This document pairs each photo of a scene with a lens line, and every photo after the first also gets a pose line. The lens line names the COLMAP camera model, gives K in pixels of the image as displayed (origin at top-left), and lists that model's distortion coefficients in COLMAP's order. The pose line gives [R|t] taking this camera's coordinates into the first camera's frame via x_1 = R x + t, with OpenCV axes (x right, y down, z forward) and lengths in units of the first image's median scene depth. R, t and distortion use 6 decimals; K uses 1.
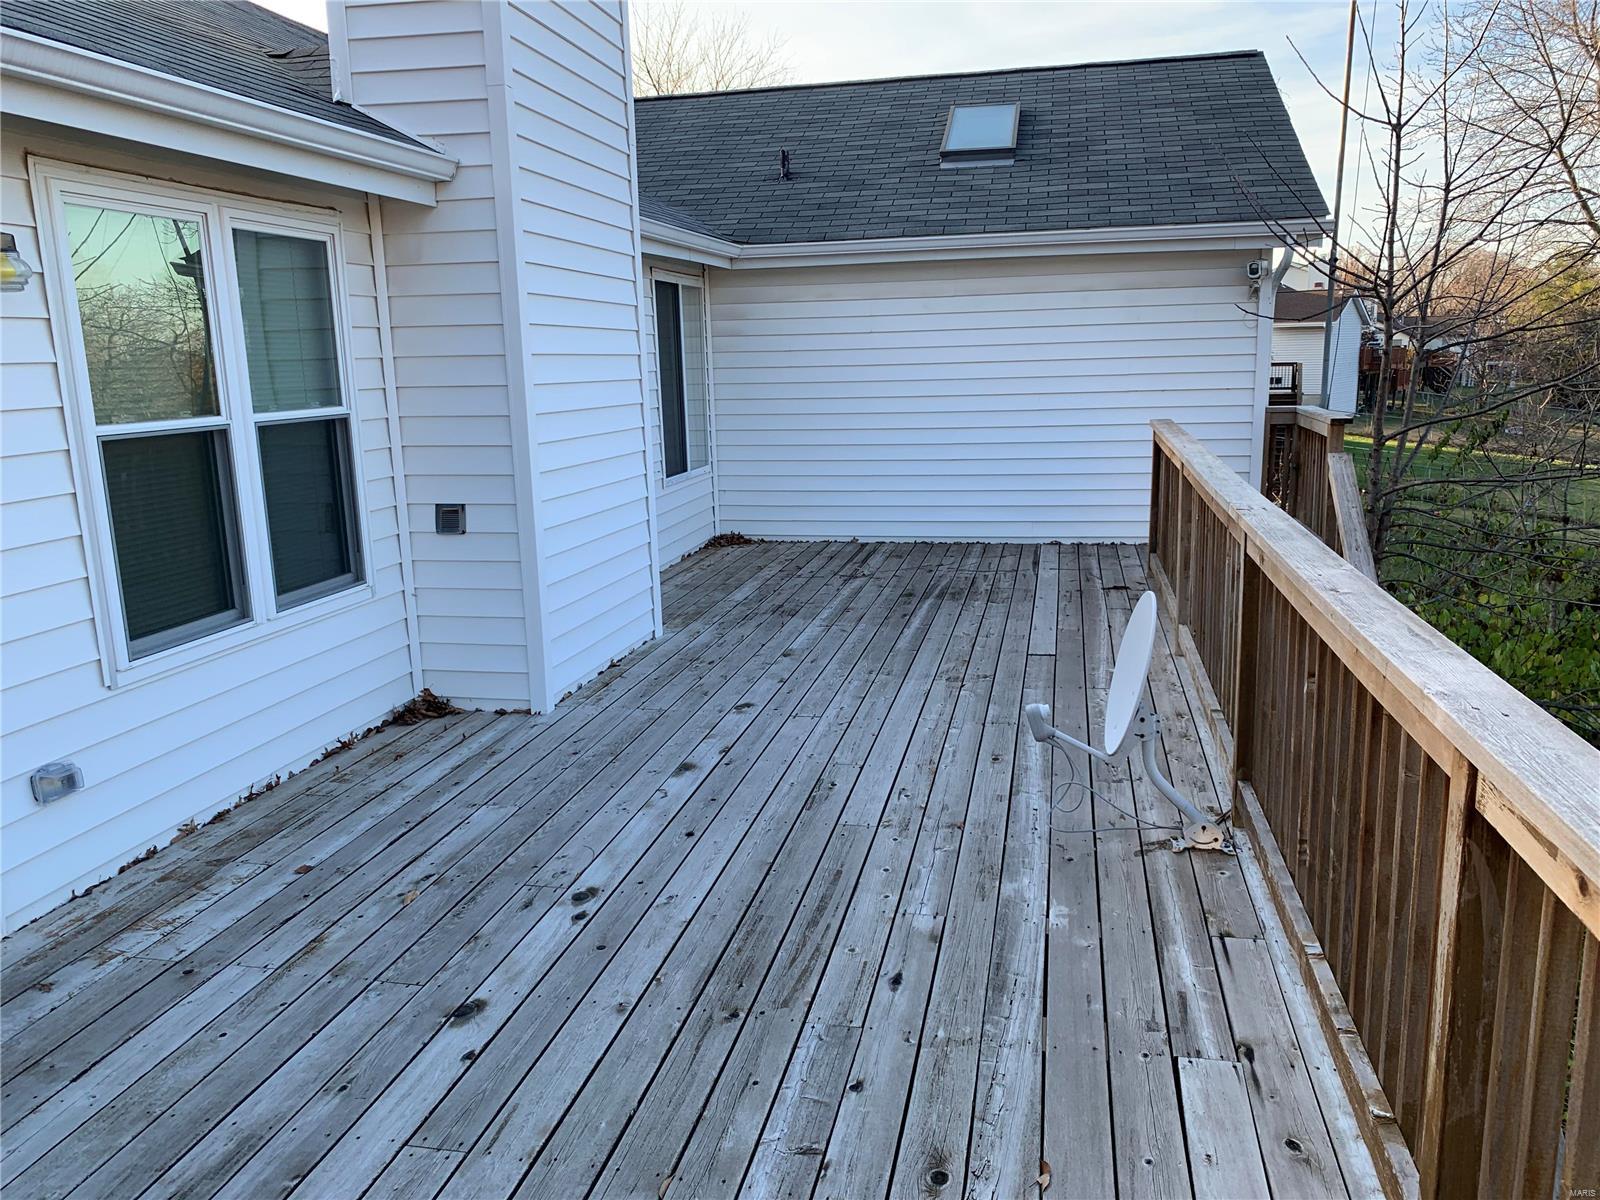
lens RADIAL K [[1237.2, 0, 797.7], [0, 1237.2, 600.1], [0, 0, 1]] dist [0.050013, -0.055583]
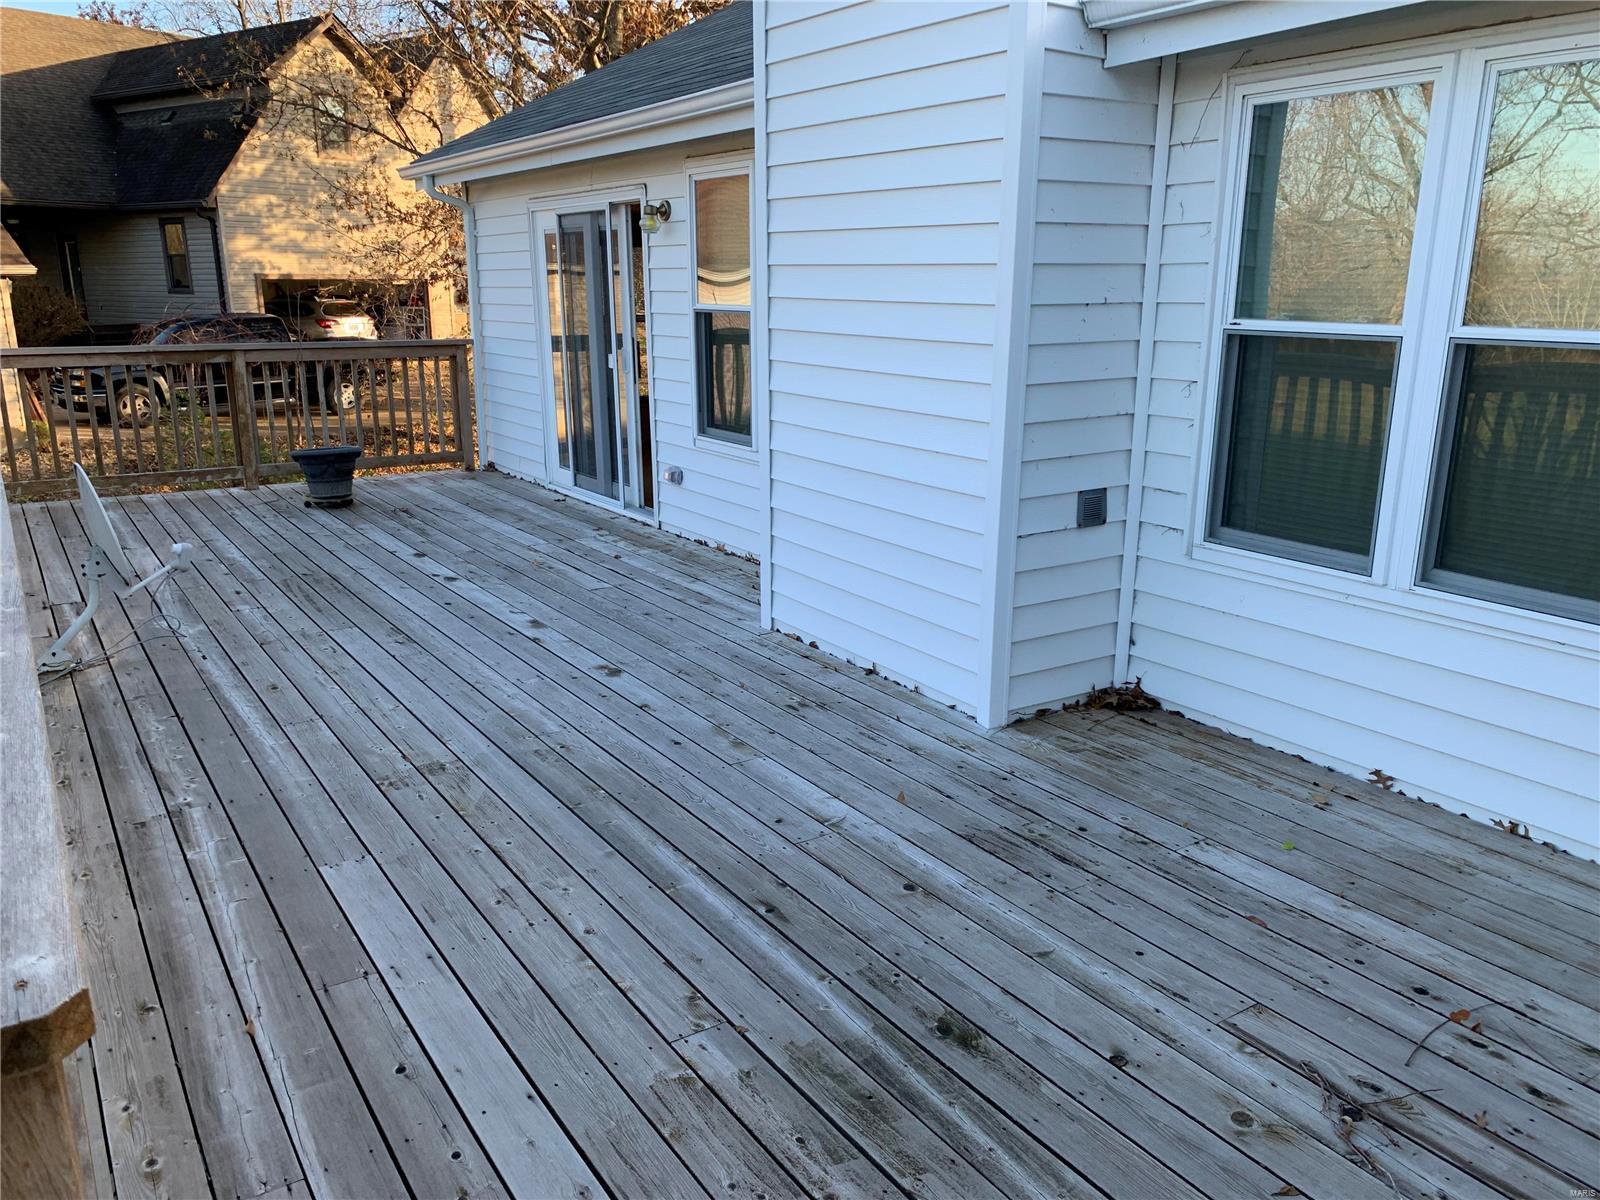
lens RADIAL K [[1237.2, 0, 796.0], [0, 1237.2, 610.0], [0, 0, 1]] dist [0.050013, -0.055583]
pose [[-0.711403, 0.208132, -0.671257, 0.555615], [-0.113880, 0.908378, 0.402344, -0.404024], [0.693496, 0.362672, -0.622521, 2.020299]]
